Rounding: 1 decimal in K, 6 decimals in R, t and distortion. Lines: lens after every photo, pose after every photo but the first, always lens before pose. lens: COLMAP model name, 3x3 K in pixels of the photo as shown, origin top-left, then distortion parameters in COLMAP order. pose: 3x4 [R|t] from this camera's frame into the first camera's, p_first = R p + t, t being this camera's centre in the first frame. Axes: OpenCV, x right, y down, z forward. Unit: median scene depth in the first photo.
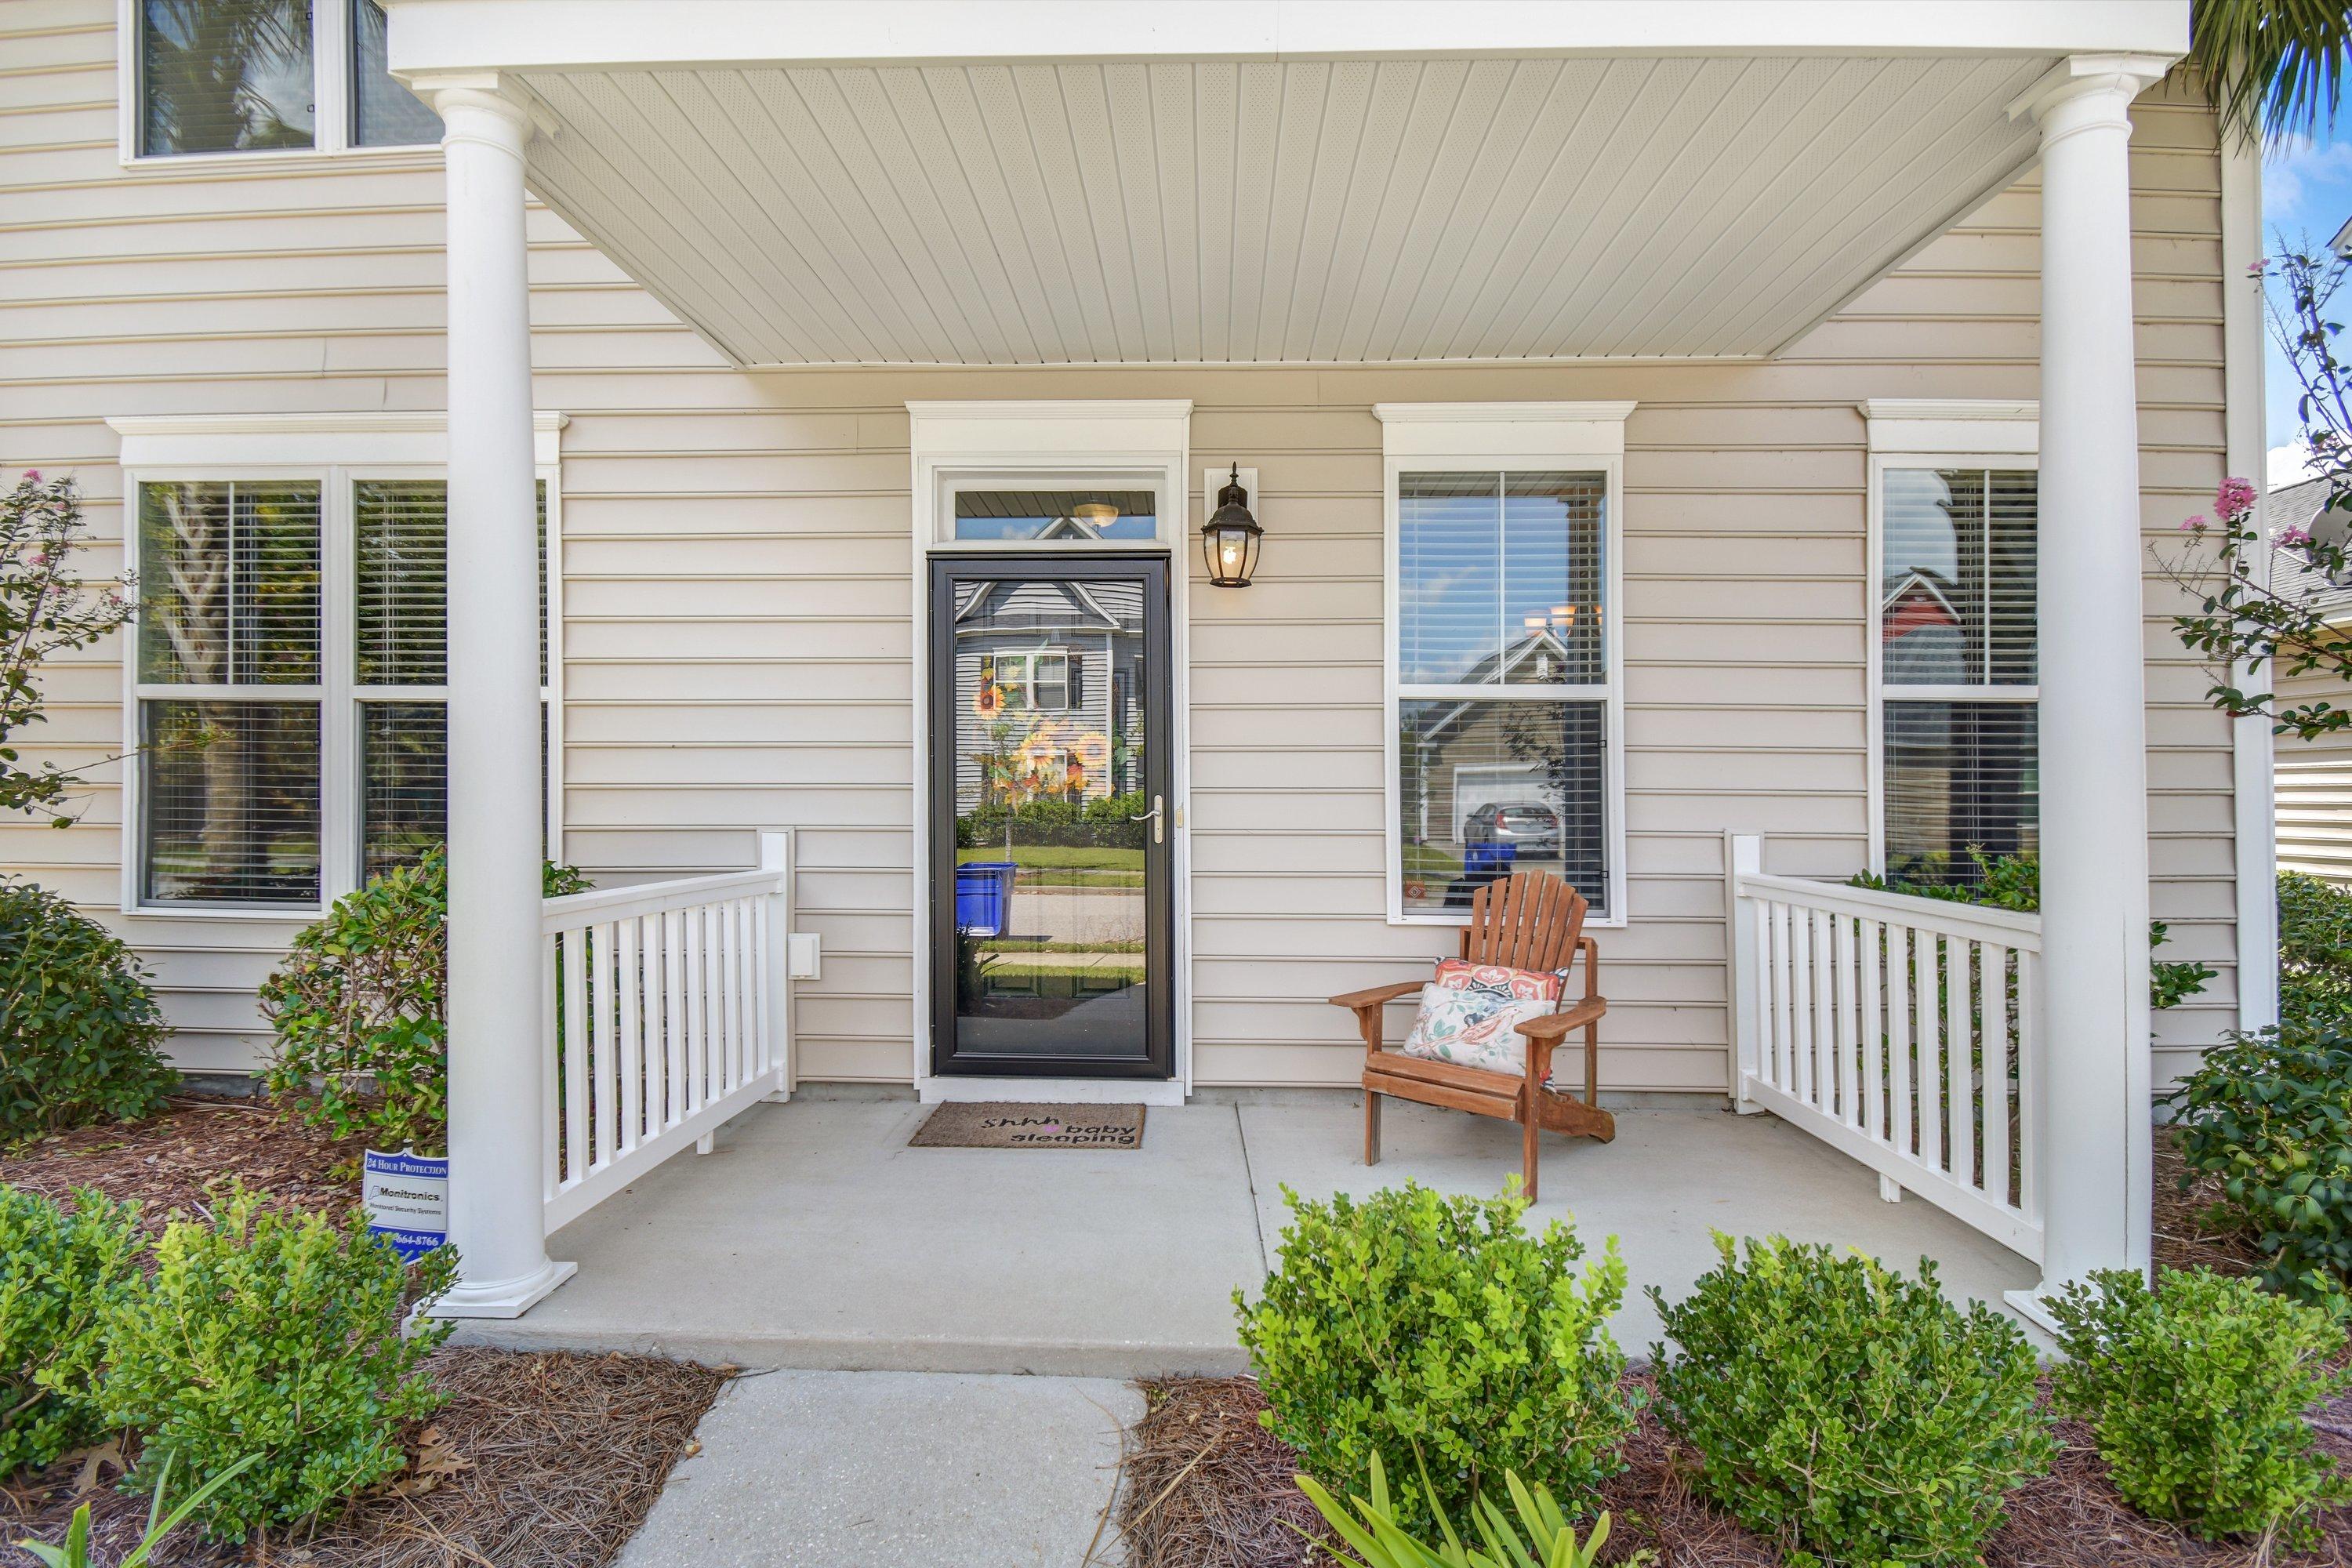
lens RADIAL K [[1292.3, 0, 1176.0], [0, 1292.3, 784.0], [0, 0, 1]] dist [-0.001435, -0.018956]
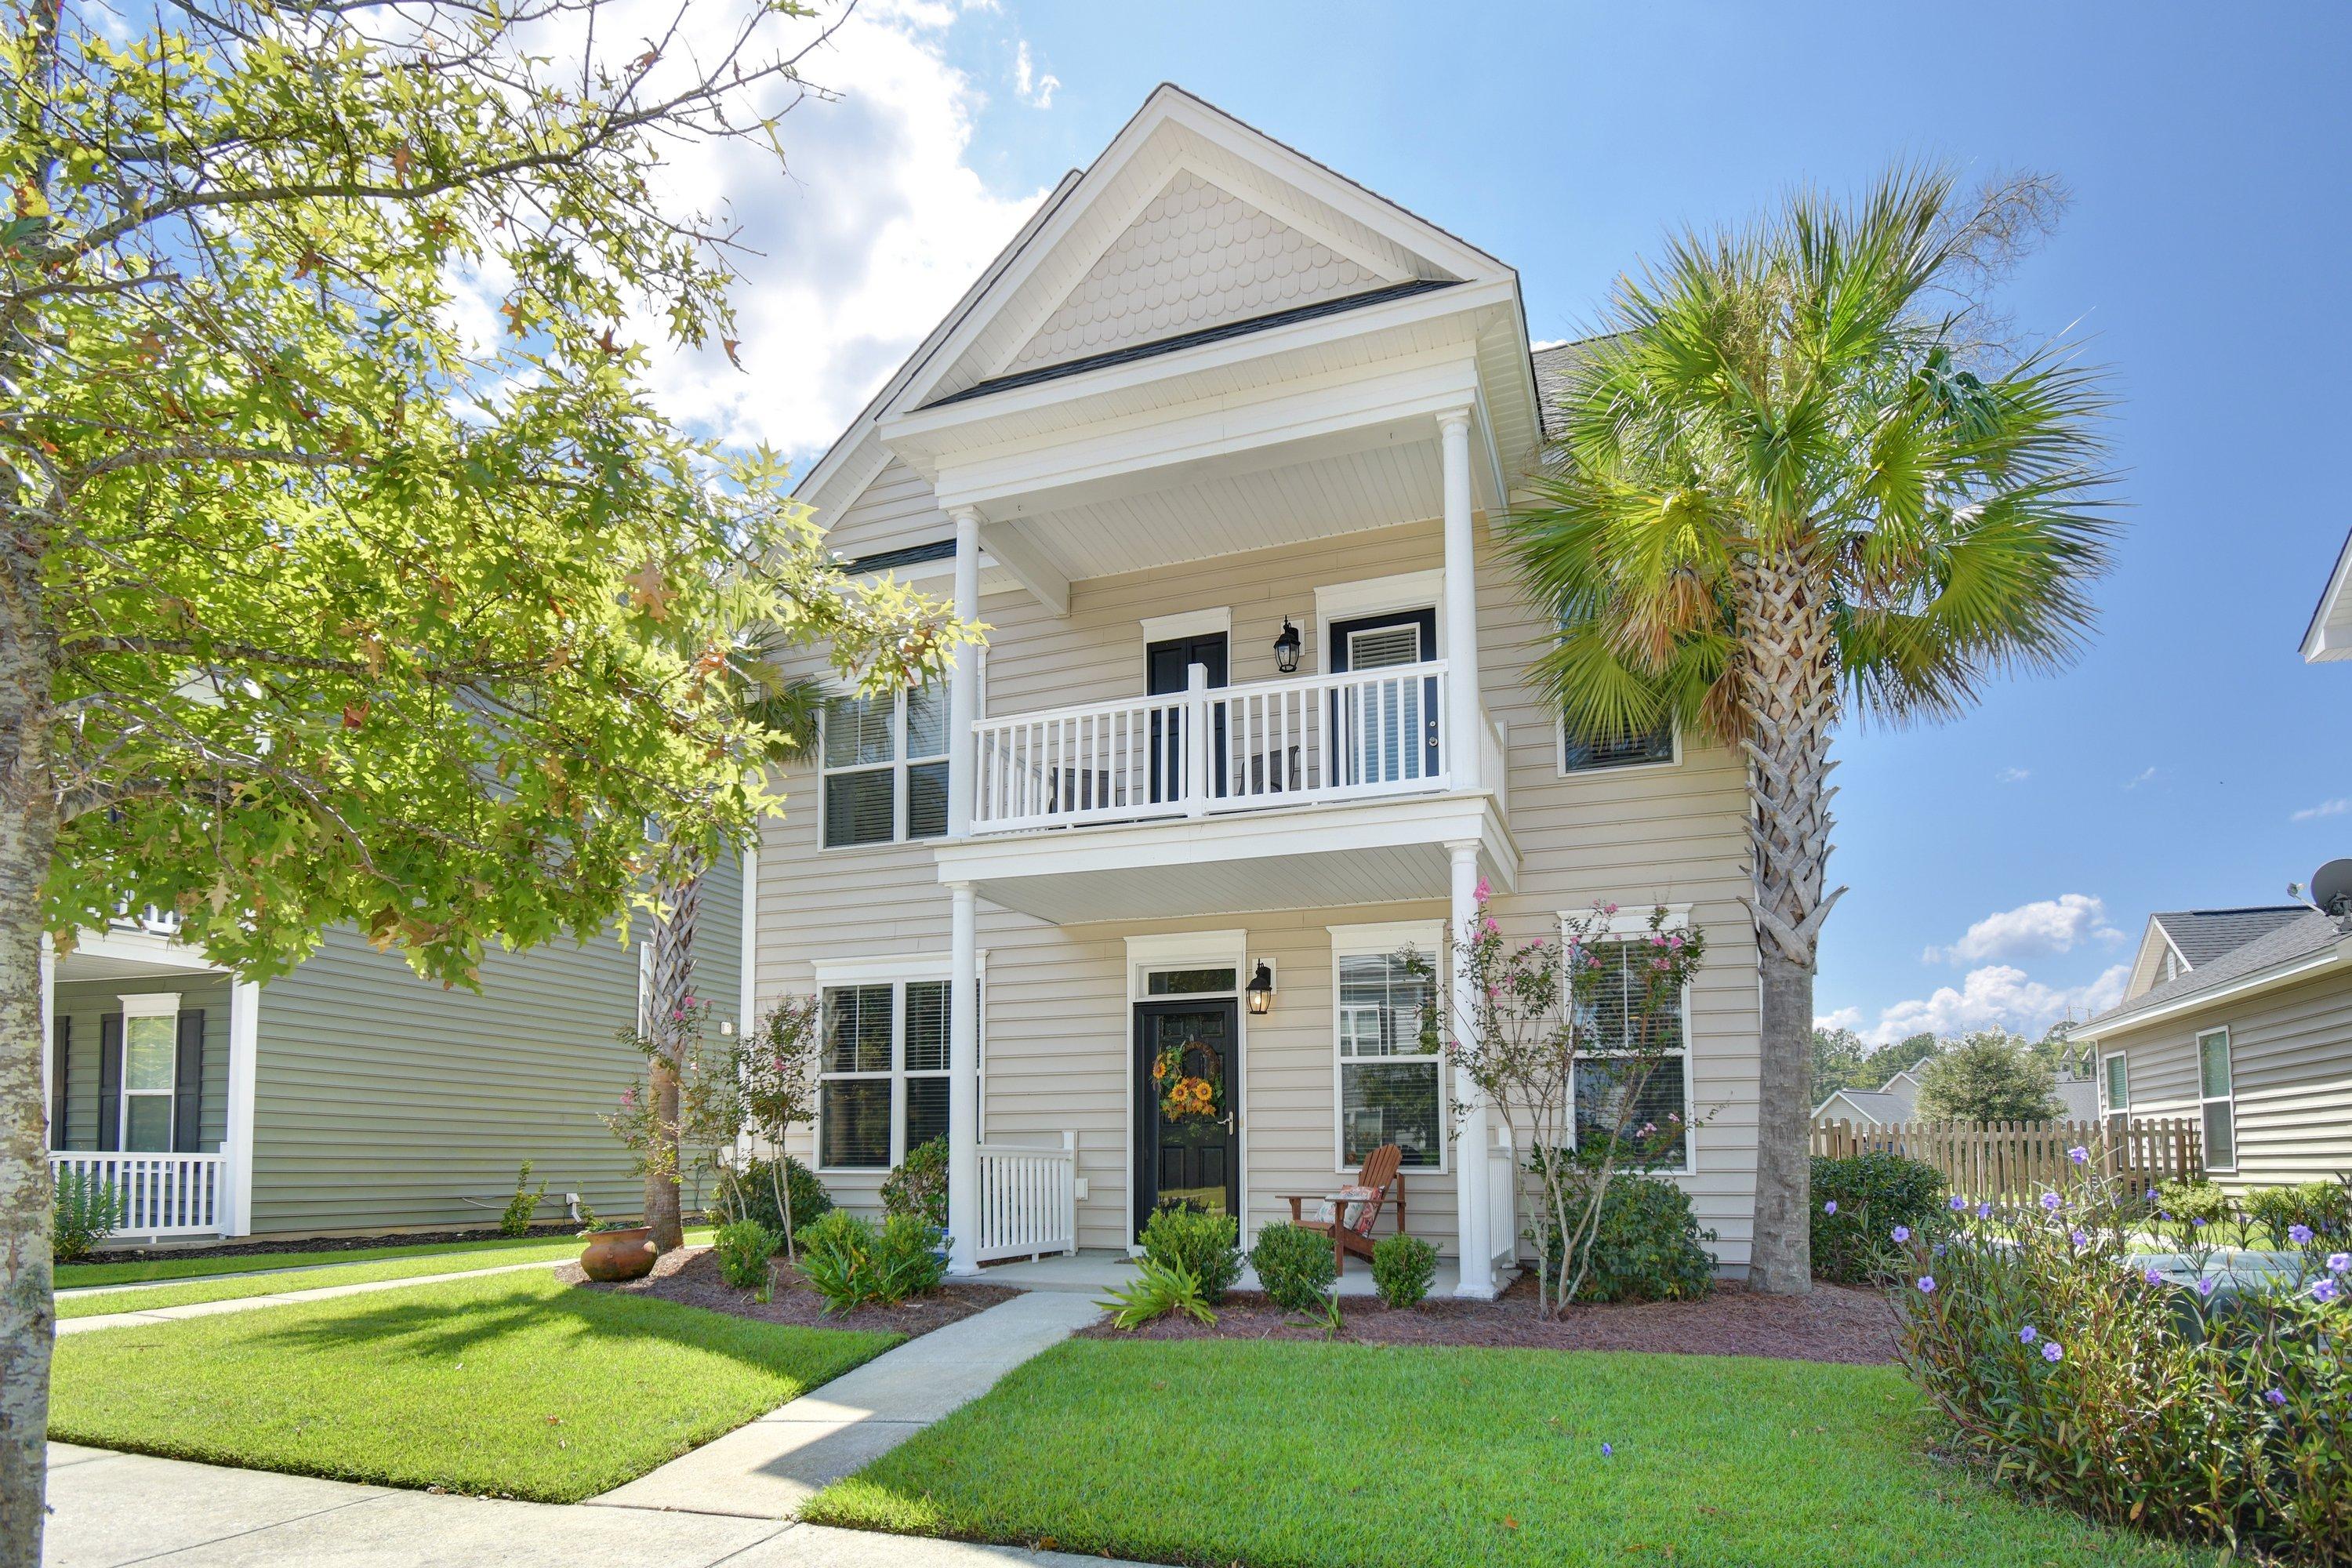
lens RADIAL K [[1292.3, 0, 1176.0], [0, 1292.3, 784.0], [0, 0, 1]] dist [-0.001435, -0.018956]
pose [[0.954056, -0.095092, -0.284138, 0.557430], [0.018022, 0.964797, -0.262376, 0.045295], [0.299085, 0.245201, 0.922185, -1.159212]]
